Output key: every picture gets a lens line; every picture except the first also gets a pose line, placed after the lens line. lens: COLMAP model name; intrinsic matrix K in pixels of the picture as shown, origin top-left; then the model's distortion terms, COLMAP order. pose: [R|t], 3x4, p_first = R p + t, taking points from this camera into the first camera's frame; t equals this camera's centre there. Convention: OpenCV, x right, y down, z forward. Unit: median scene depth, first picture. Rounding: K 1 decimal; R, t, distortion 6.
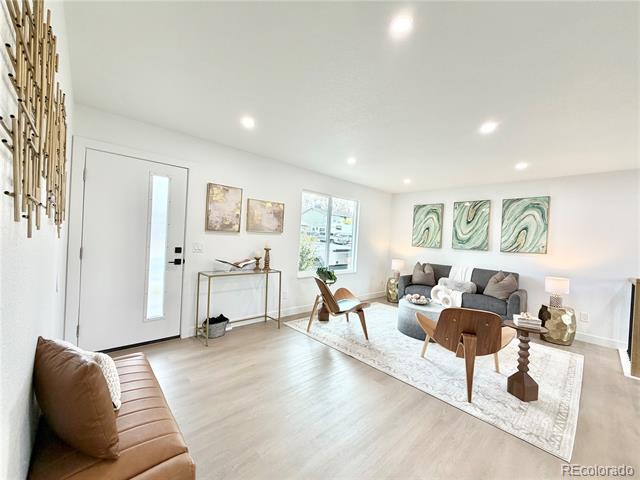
lens RADIAL K [[255.7, 0, 324.2], [0, 255.7, 244.5], [0, 0, 1]] dist [0.000875, 0.000261]
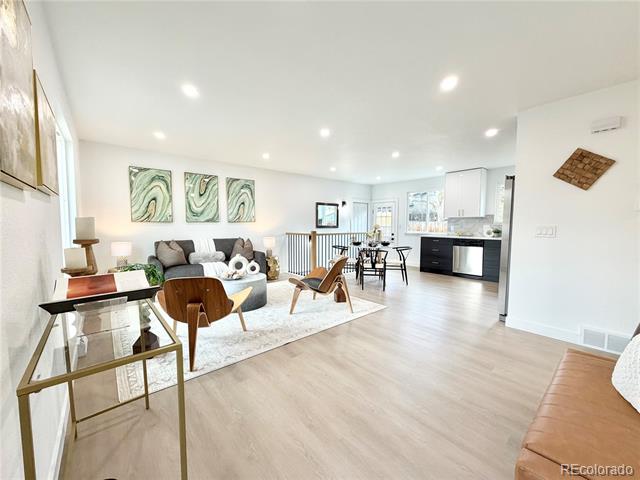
lens RADIAL K [[255.7, 0, 324.0], [0, 255.7, 239.9], [0, 0, 1]] dist [0.000875, 0.000261]
pose [[0.051537, -0.124757, 0.990848, -0.437164], [0.014656, 0.992154, 0.124159, -0.028930], [-0.998564, 0.008123, 0.052961, 0.464052]]
